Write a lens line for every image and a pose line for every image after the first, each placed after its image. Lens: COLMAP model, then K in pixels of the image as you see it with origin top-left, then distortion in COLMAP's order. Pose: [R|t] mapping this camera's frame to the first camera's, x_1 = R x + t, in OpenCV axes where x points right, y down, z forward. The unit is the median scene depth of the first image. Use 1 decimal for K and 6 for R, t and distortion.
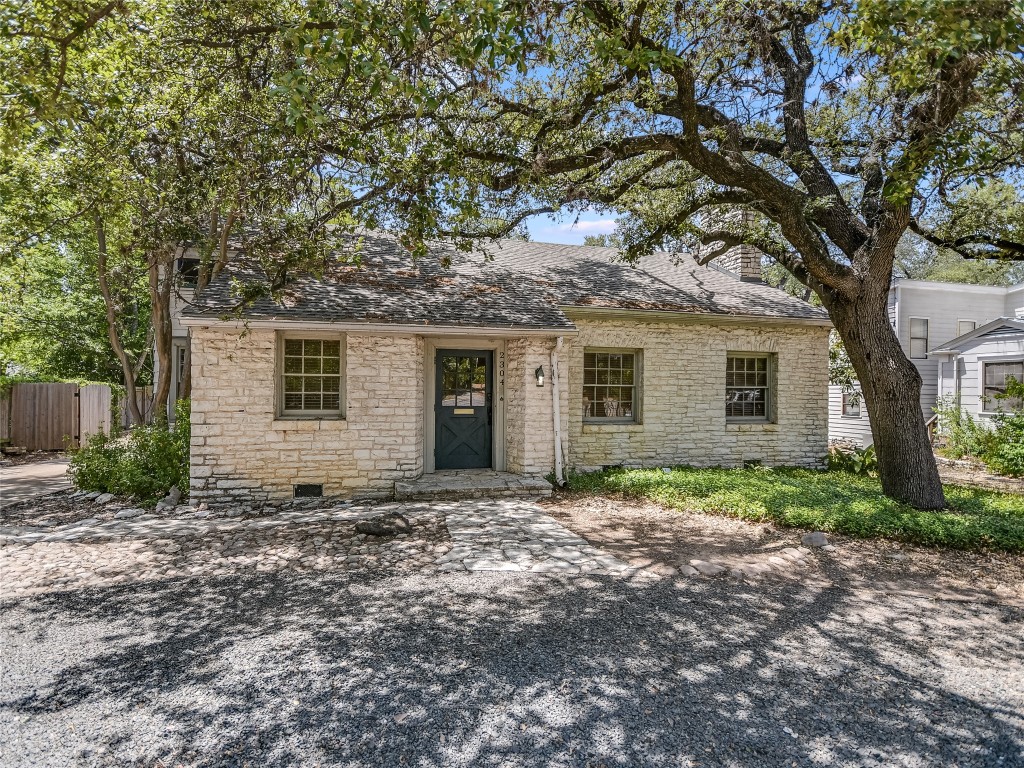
lens RADIAL K [[504.2, 0, 506.2], [0, 504.2, 368.7], [0, 0, 1]] dist [0.003559, -0.004195]
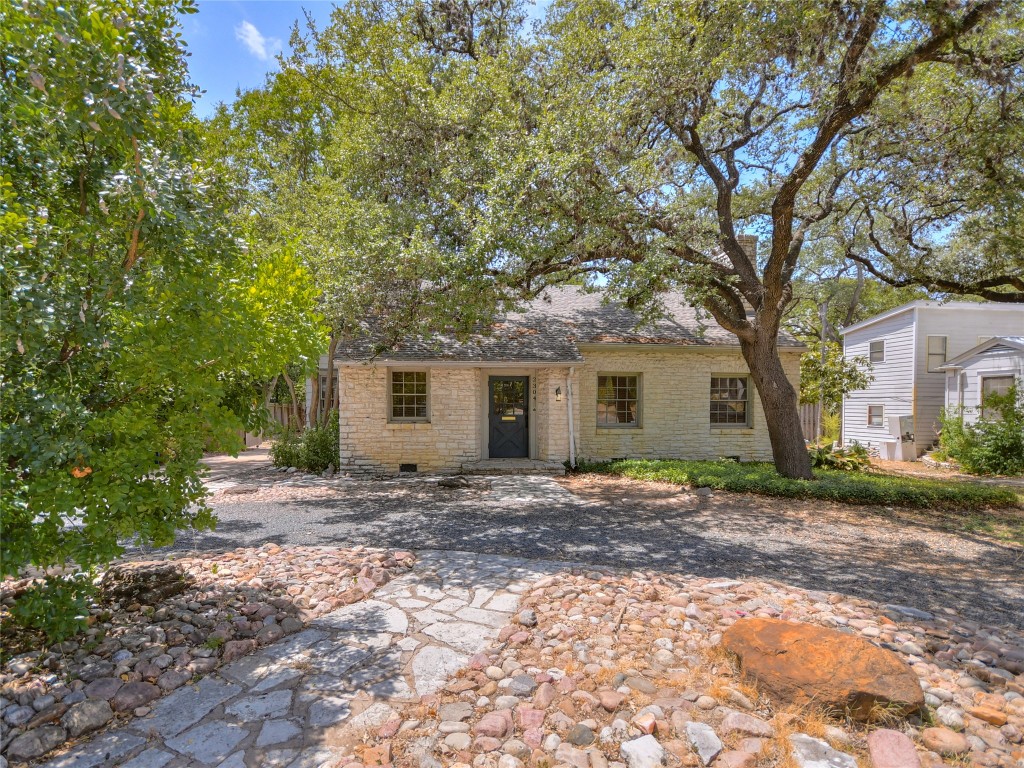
lens RADIAL K [[511.0, 0, 513.5], [0, 511.0, 389.4], [0, 0, 1]] dist [-0.021203, 0.000166]
pose [[0.990846, -0.009157, -0.134686, 0.149922], [0.010908, 0.999865, 0.012270, -0.019807], [0.134555, -0.013627, 0.990812, -0.530909]]
